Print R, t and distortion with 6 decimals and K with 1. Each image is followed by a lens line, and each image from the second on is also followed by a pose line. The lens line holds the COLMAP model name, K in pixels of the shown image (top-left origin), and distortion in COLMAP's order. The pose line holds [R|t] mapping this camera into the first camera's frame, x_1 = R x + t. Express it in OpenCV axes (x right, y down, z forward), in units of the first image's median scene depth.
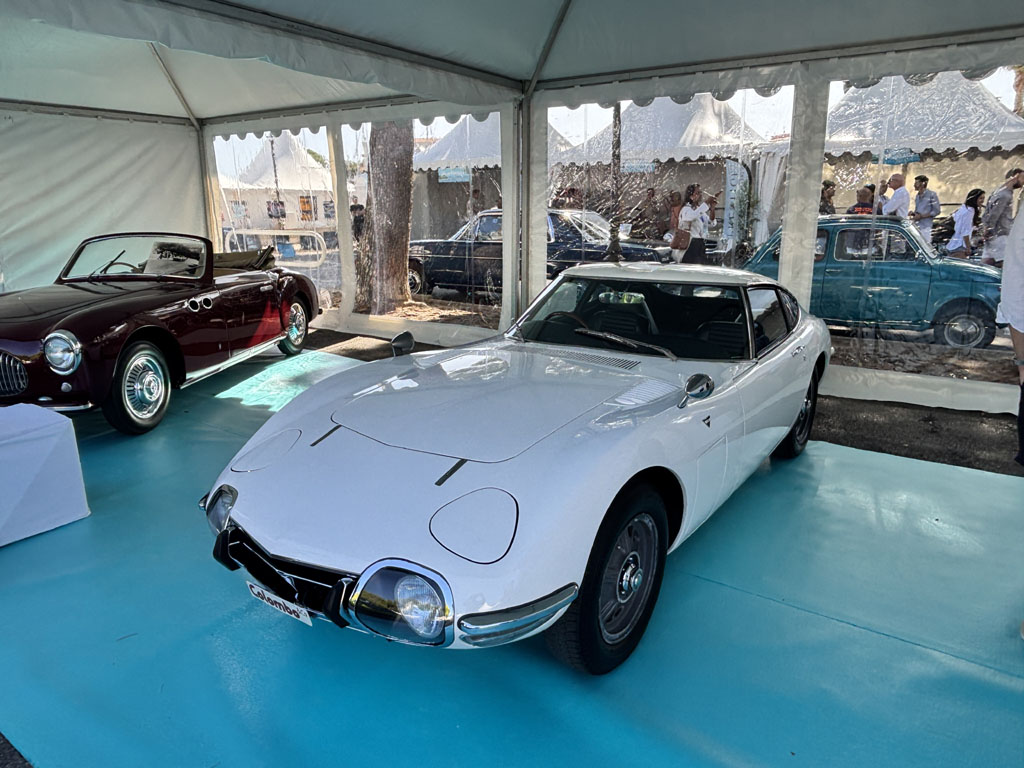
lens RADIAL K [[670.9, 0, 510.1], [0, 670.9, 382.8], [0, 0, 1]] dist [-0.003948, -0.000055]
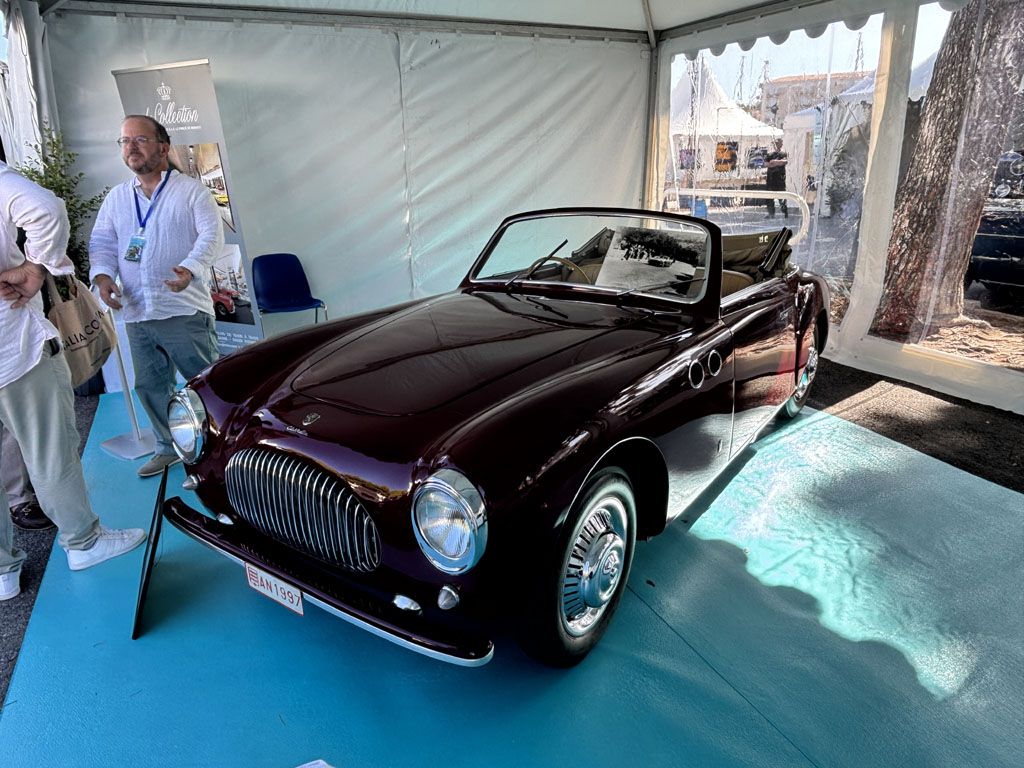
lens RADIAL K [[670.9, 0, 515.1], [0, 670.9, 381.8], [0, 0, 1]] dist [-0.003948, -0.000055]
pose [[0.865344, 0.146033, -0.479431, -0.234947], [-0.111976, 0.988761, 0.099063, -0.094619], [0.488509, -0.032039, 0.871971, 0.347402]]
